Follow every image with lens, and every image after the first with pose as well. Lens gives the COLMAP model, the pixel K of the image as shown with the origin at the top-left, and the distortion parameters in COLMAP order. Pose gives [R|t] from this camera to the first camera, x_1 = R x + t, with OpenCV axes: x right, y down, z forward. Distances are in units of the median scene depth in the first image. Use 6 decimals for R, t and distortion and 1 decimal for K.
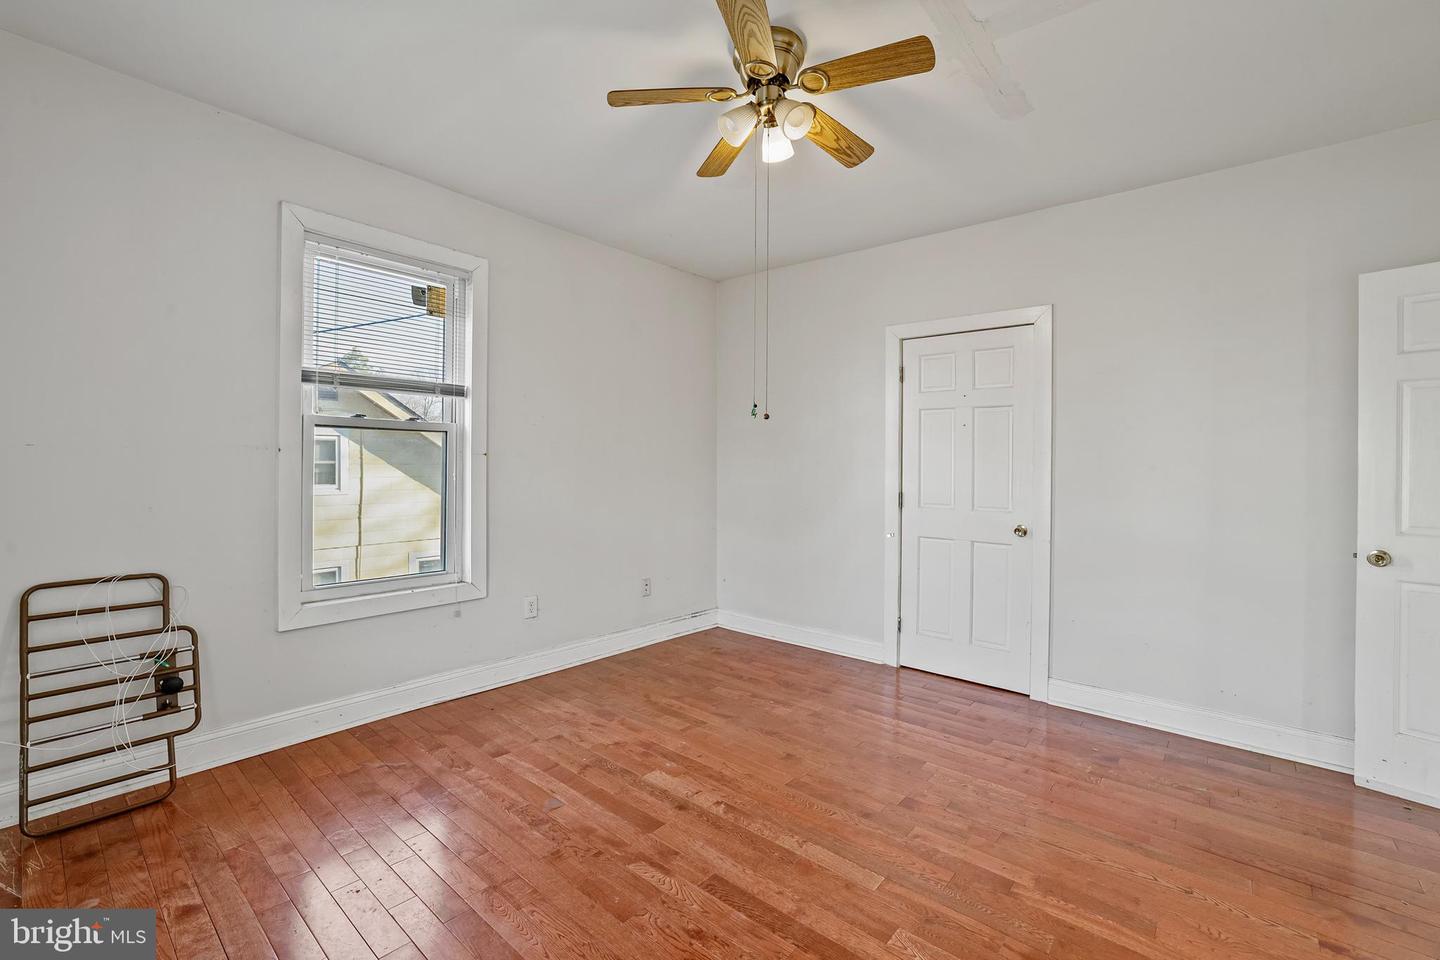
lens RADIAL K [[621.5, 0, 724.5], [0, 621.5, 470.8], [0, 0, 1]] dist [-0.006709, 0.000937]
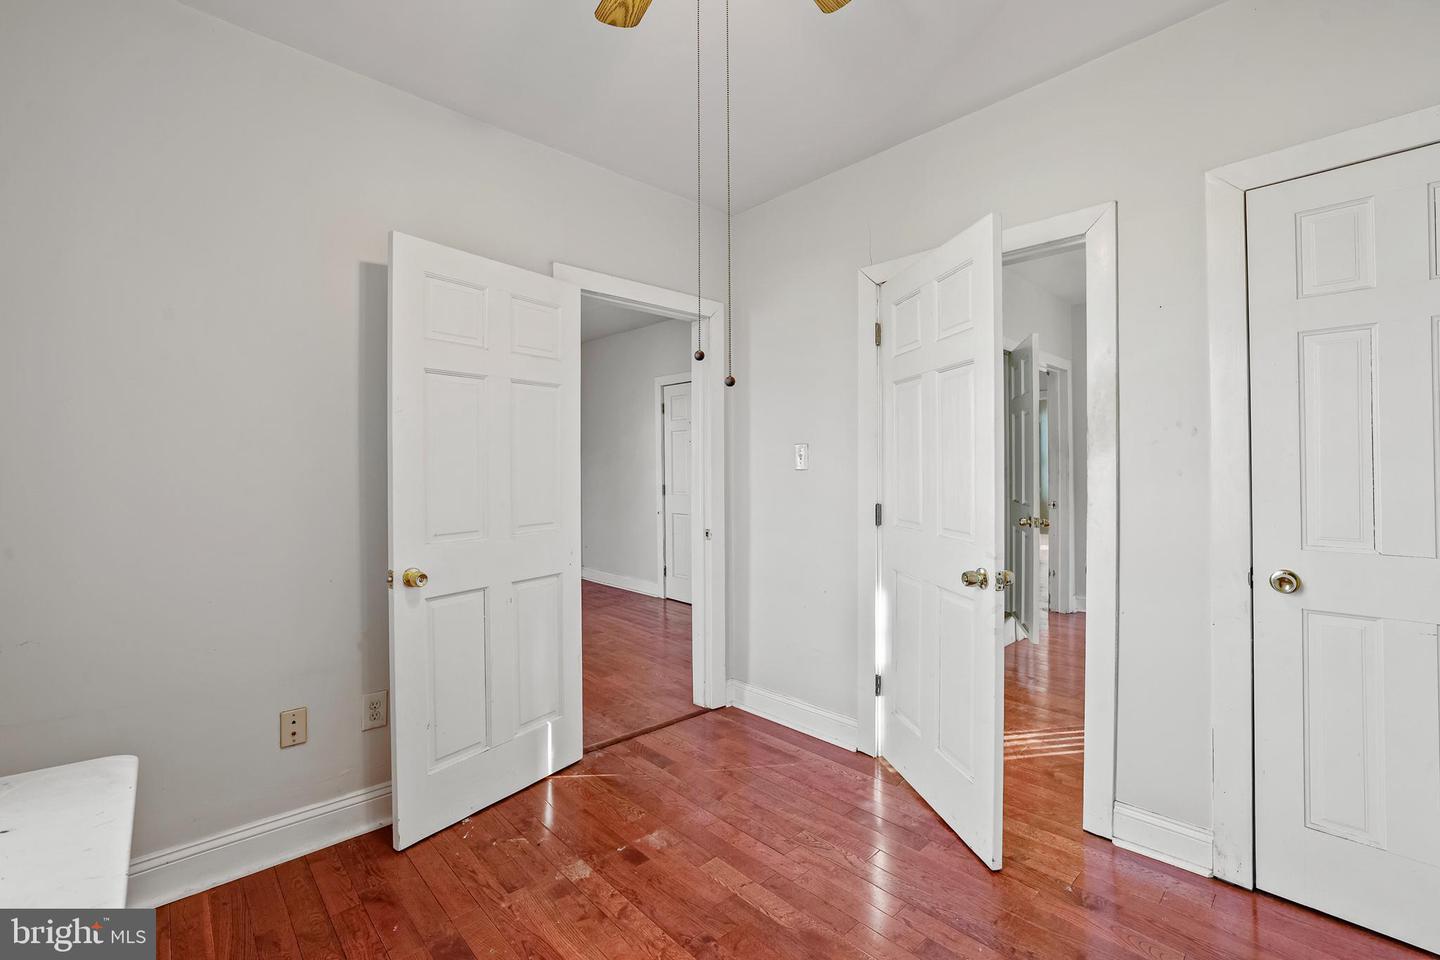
lens RADIAL K [[621.5, 0, 713.6], [0, 621.5, 466.6], [0, 0, 1]] dist [-0.006709, 0.000937]
pose [[0.991093, -0.013477, -0.132487, 0.991614], [0.011372, 0.999797, -0.016637, 0.027114], [0.132685, 0.014982, 0.991045, -0.833557]]
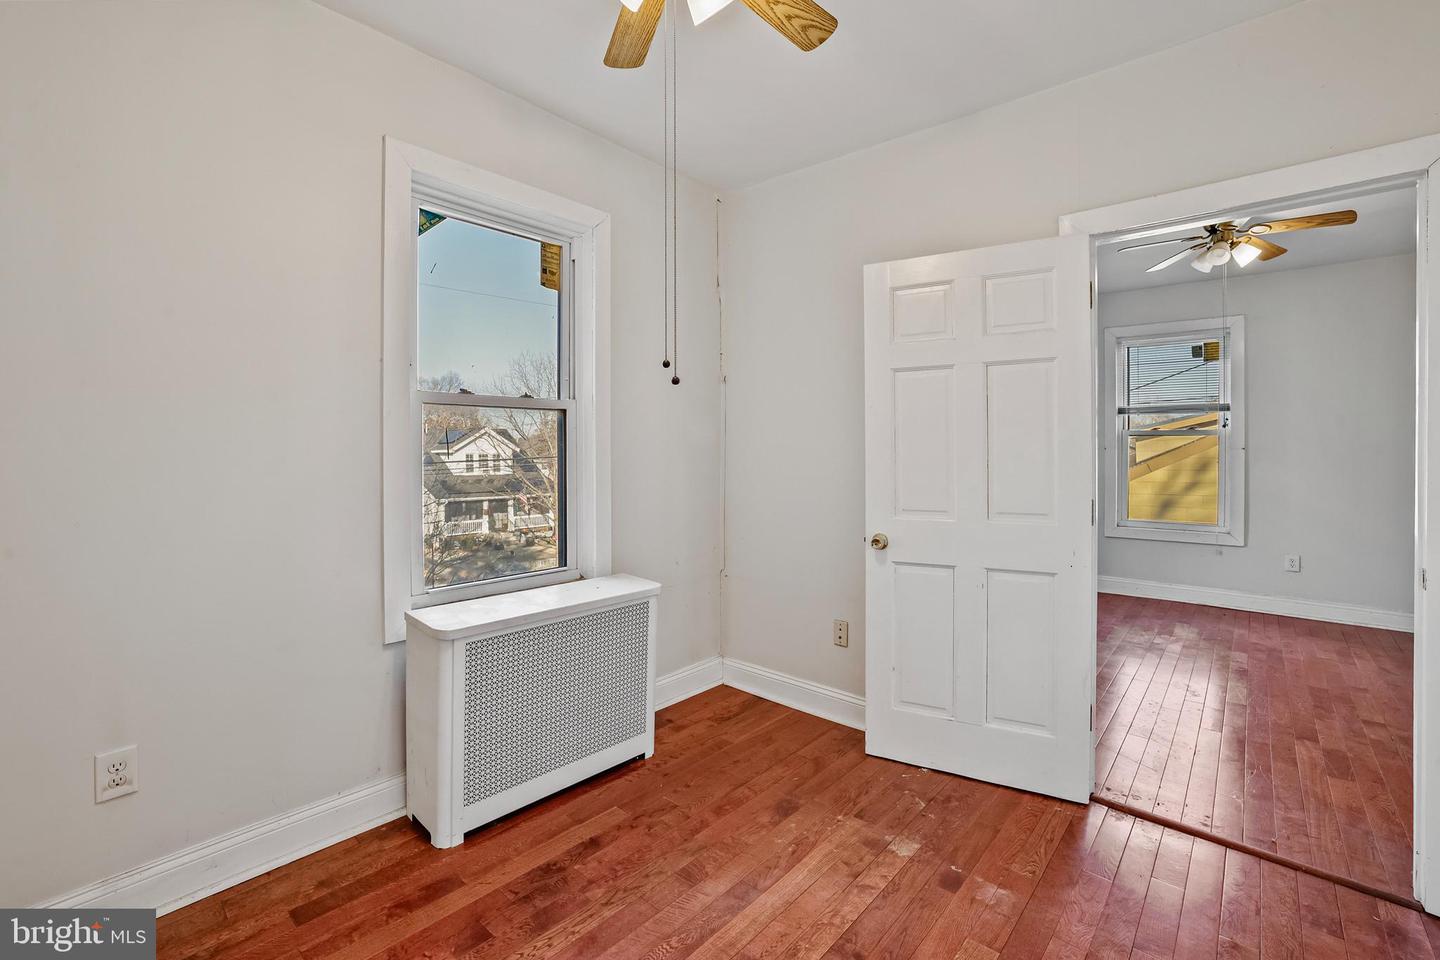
lens RADIAL K [[621.5, 0, 718.4], [0, 621.5, 458.9], [0, 0, 1]] dist [-0.006709, 0.000937]
pose [[-0.023476, -0.006194, -0.999705, 1.534794], [-0.011696, 0.999914, -0.005921, 0.030640], [0.999656, 0.011554, -0.023546, -0.280195]]
